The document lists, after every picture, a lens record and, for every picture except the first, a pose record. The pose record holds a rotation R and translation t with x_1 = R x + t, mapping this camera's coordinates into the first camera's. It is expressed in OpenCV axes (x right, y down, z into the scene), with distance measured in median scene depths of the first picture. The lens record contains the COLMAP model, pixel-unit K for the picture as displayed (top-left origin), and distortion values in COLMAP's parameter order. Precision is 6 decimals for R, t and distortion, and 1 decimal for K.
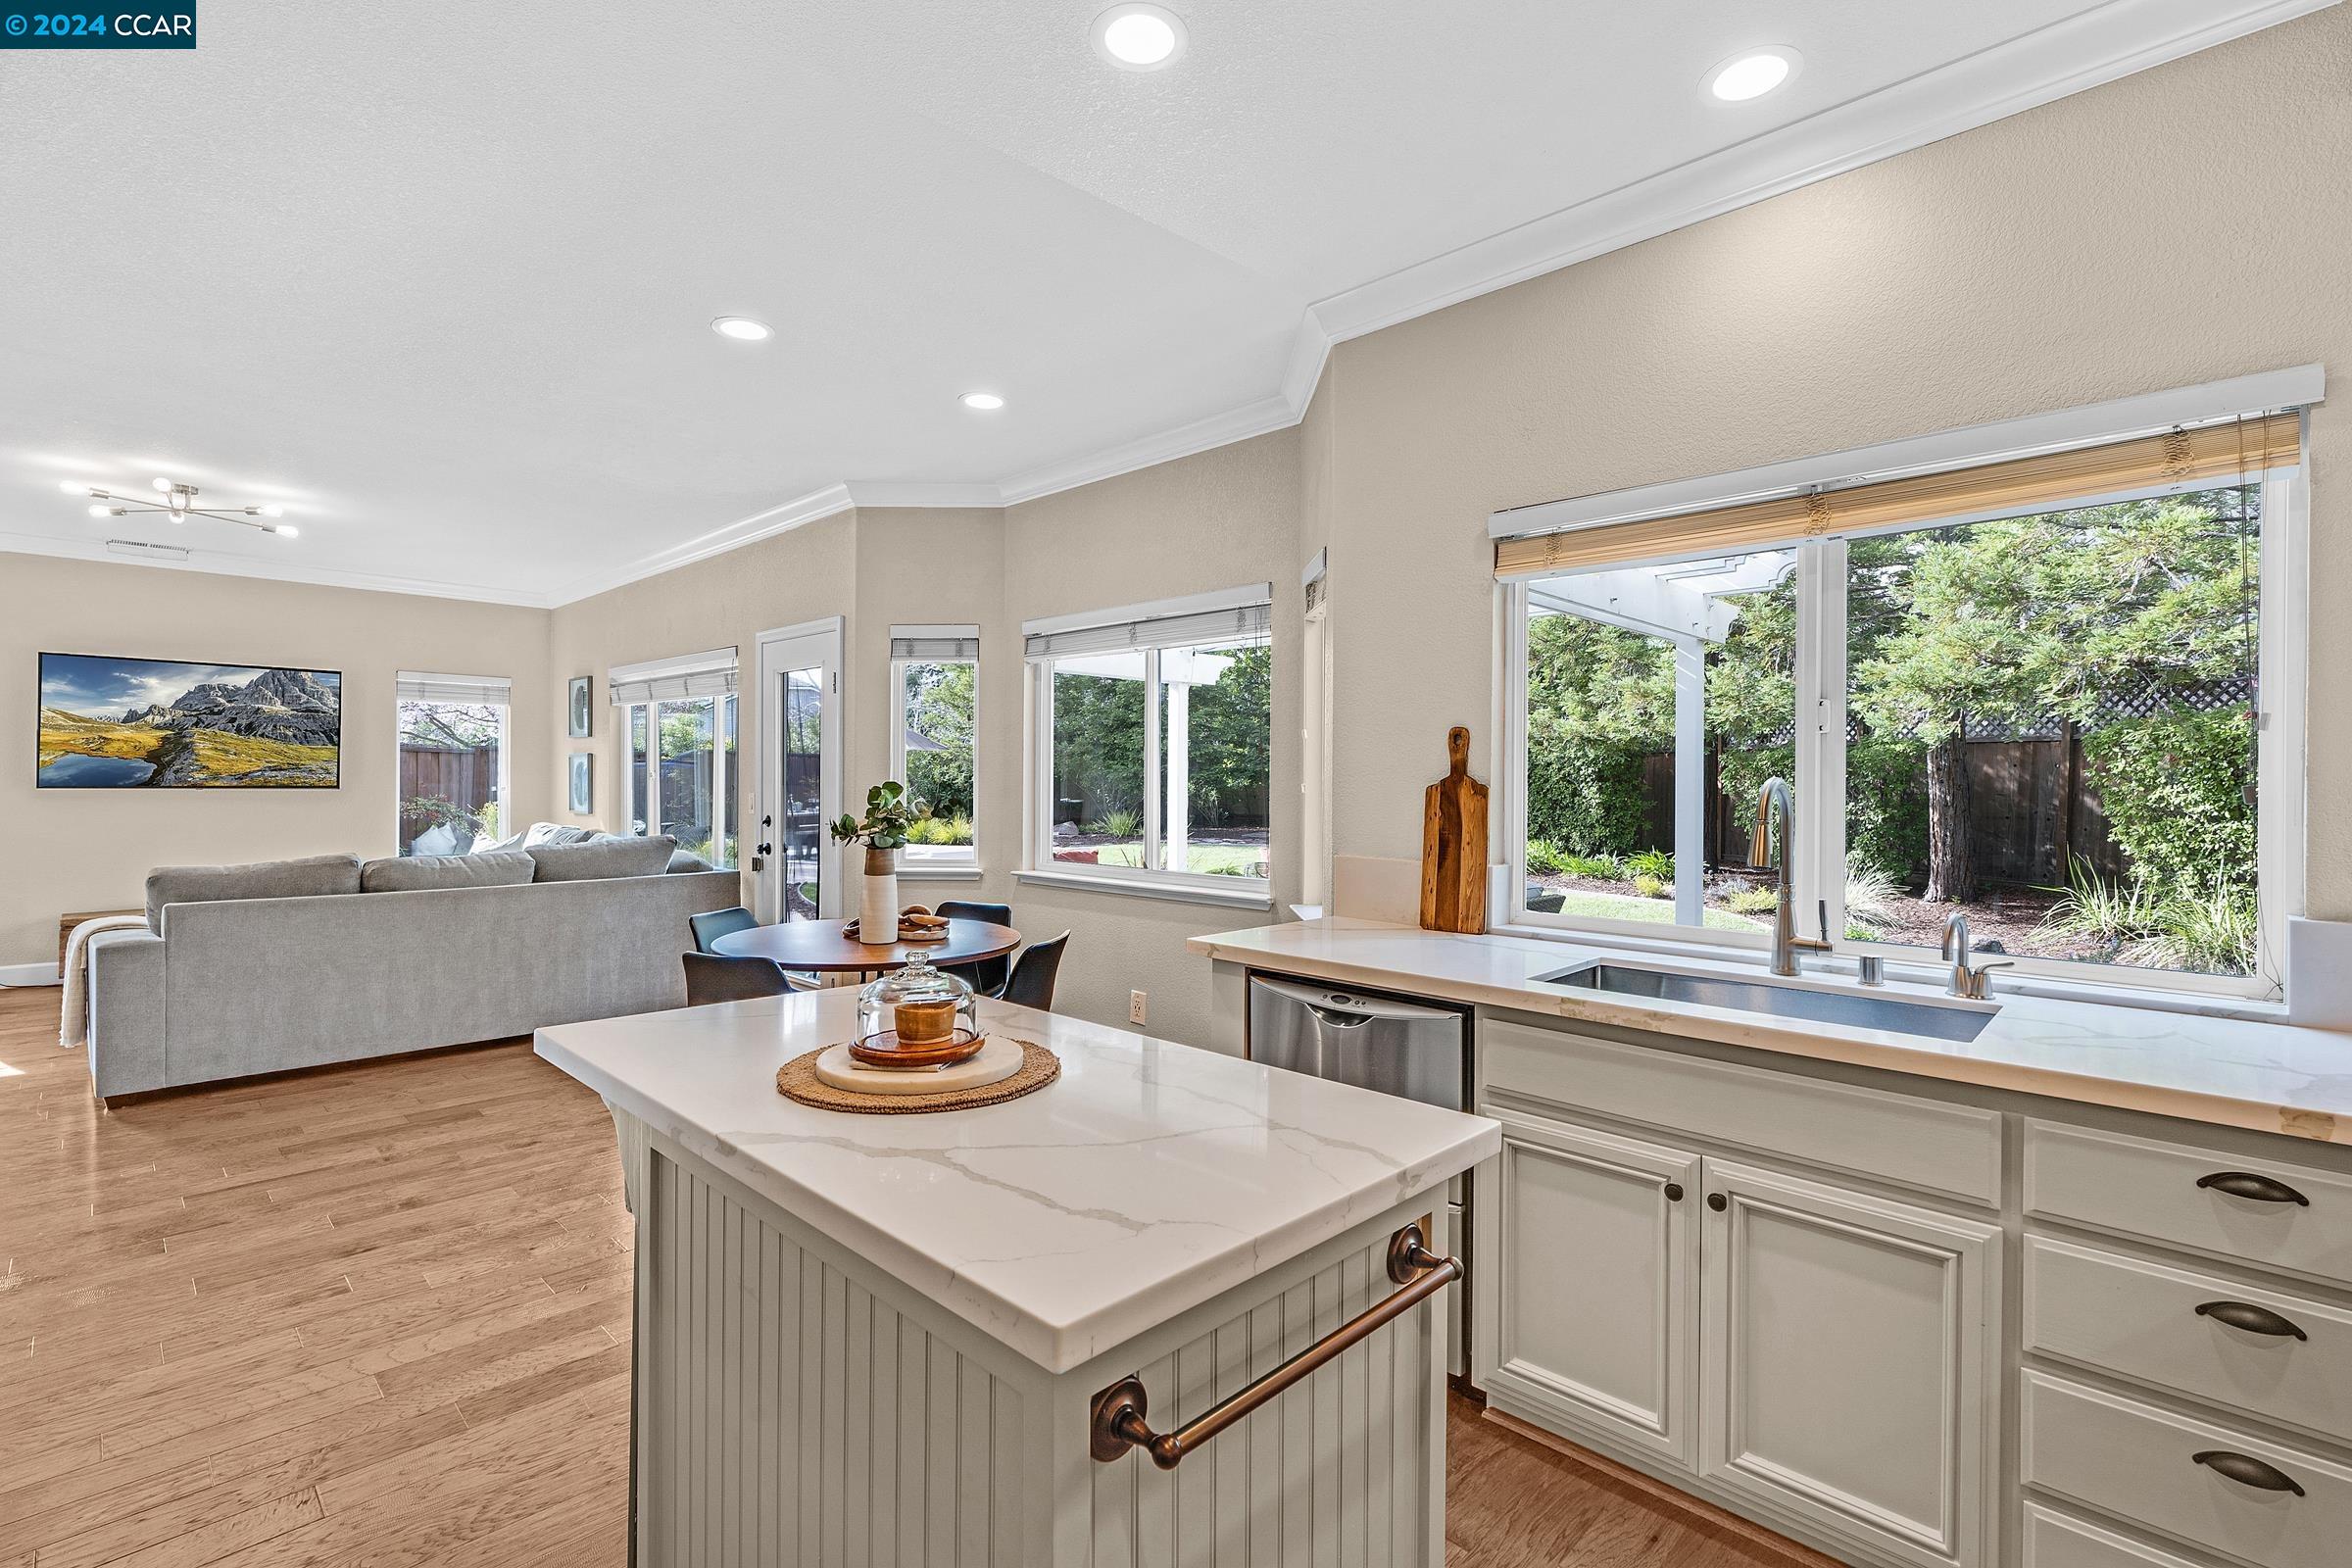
lens RADIAL K [[1067.4, 0, 1188.3], [0, 1067.4, 767.4], [0, 0, 1]] dist [-0.011385, 0.004564]
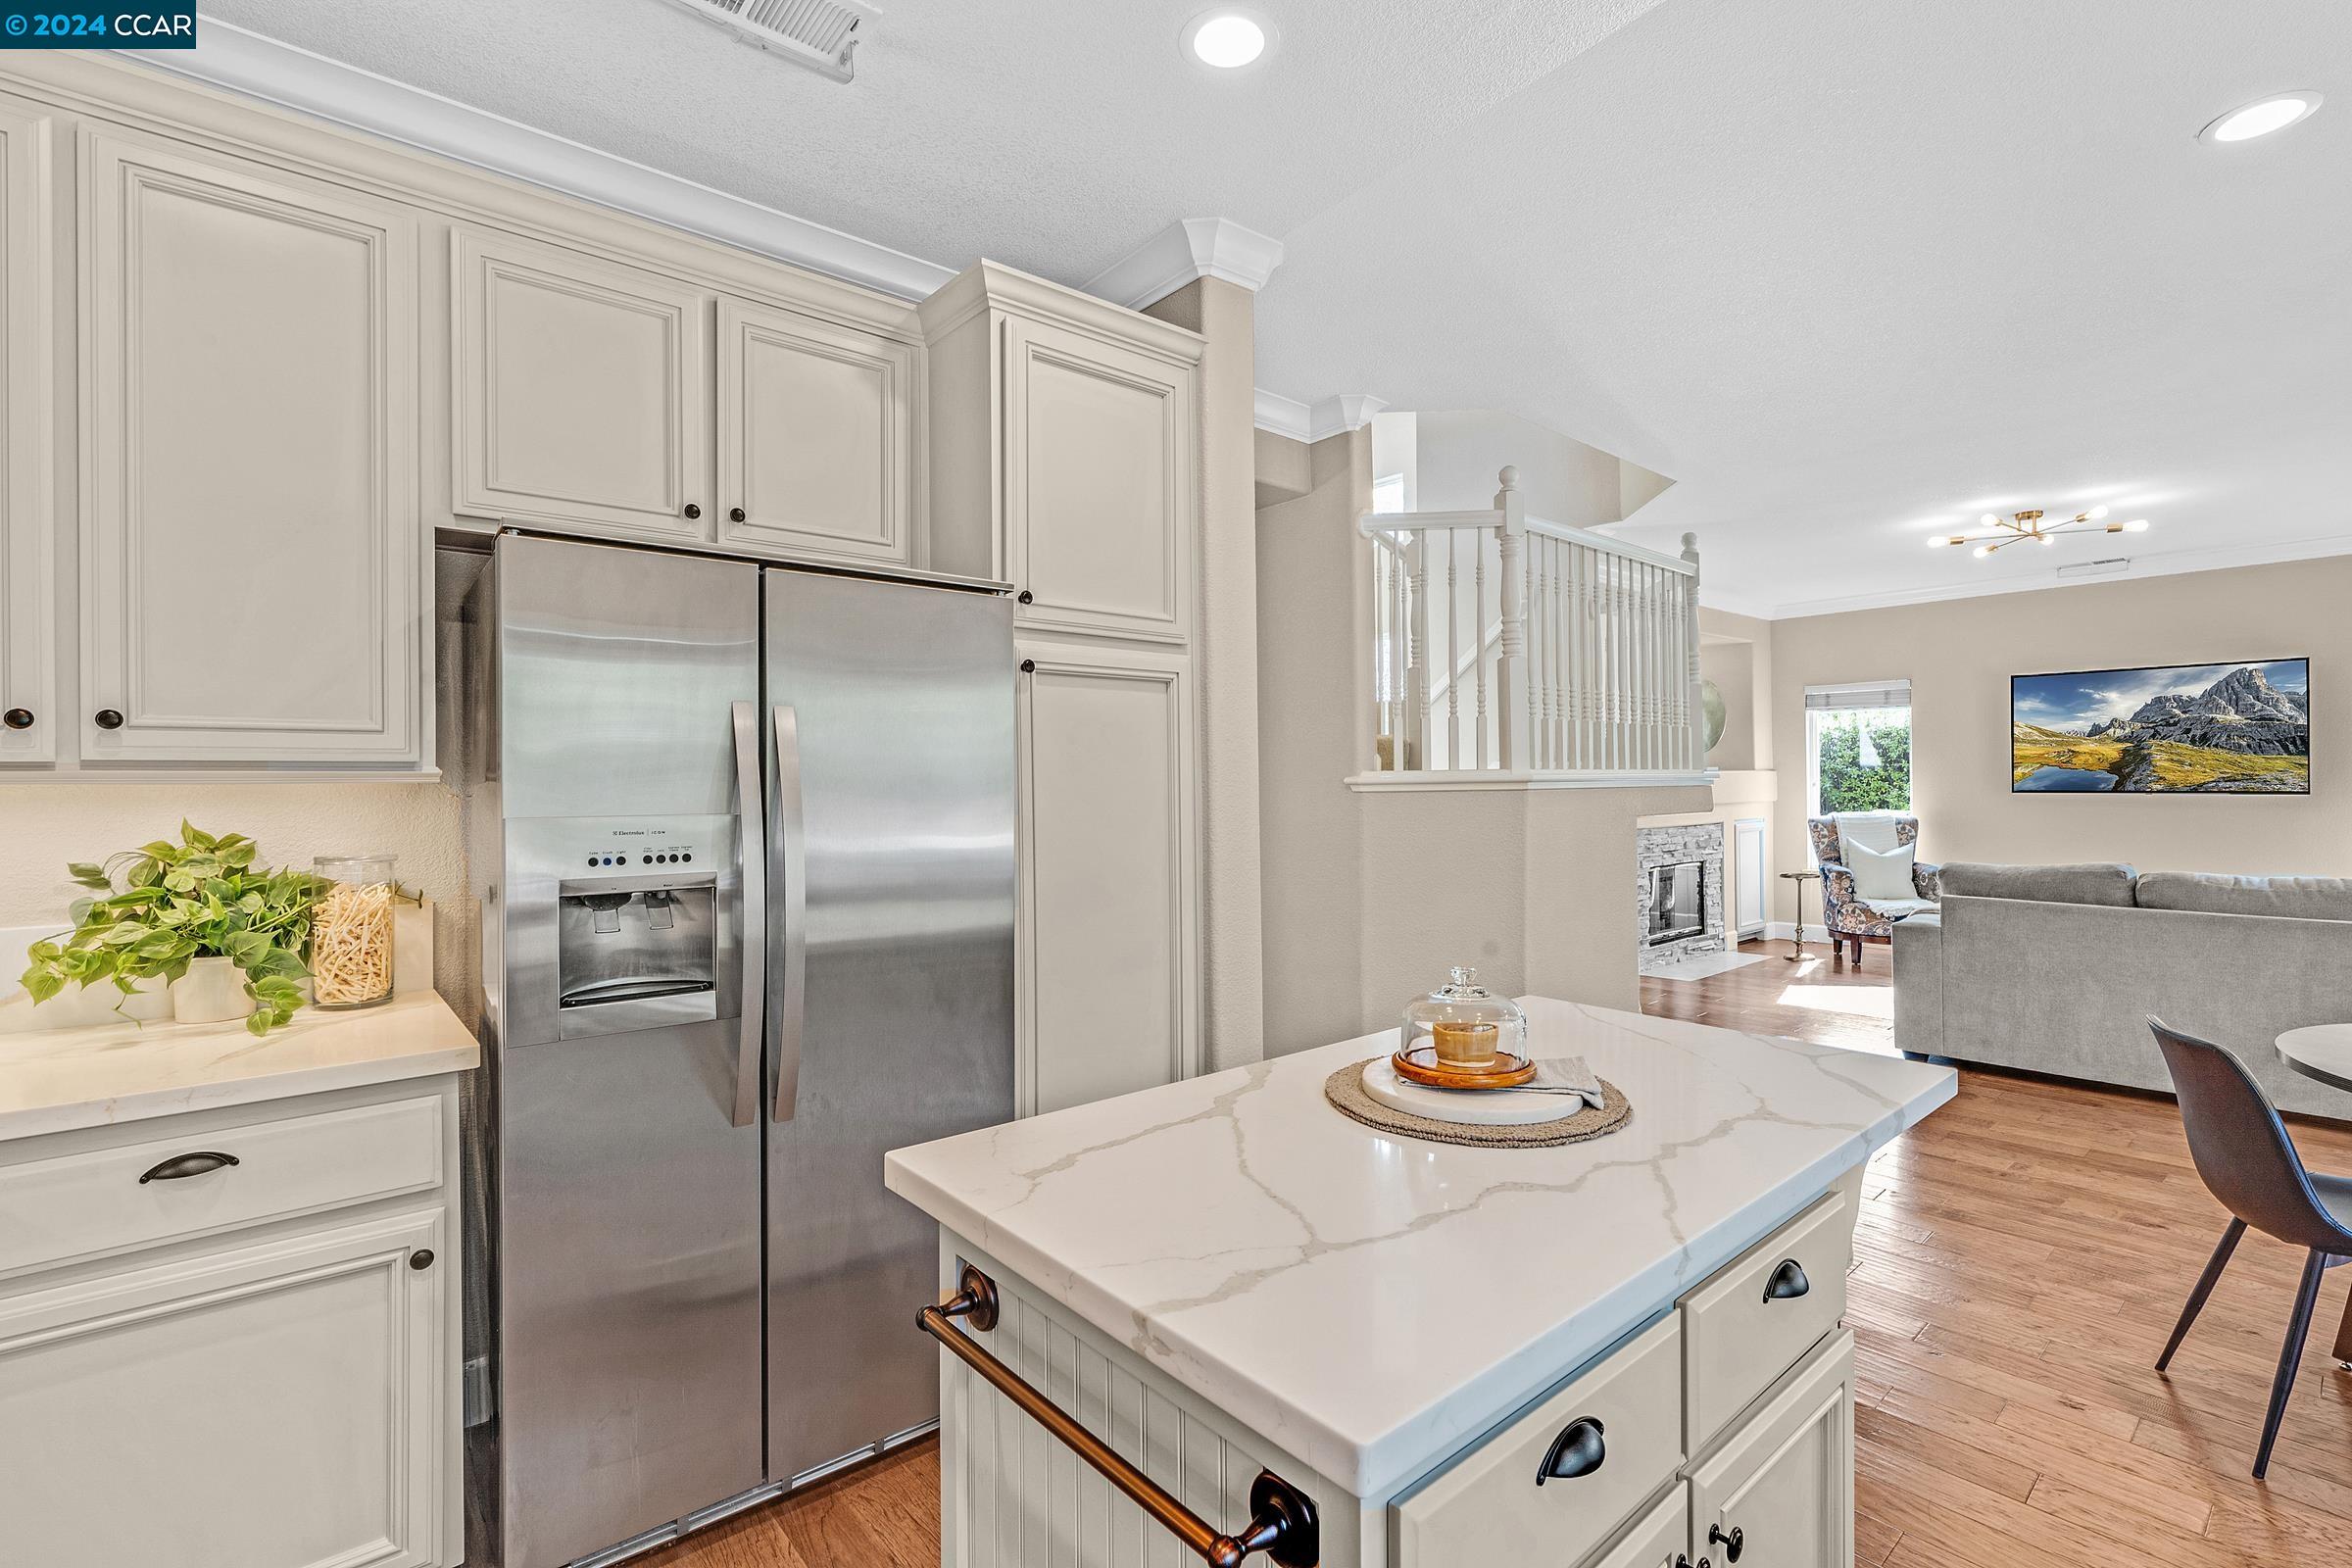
lens RADIAL K [[1067.4, 0, 1175.6], [0, 1067.4, 782.4], [0, 0, 1]] dist [-0.011385, 0.004564]
pose [[-0.098053, -0.006906, -0.995157, 0.253019], [0.015214, 0.999849, -0.008438, 0.004730], [0.995065, -0.015968, -0.097933, 0.298148]]
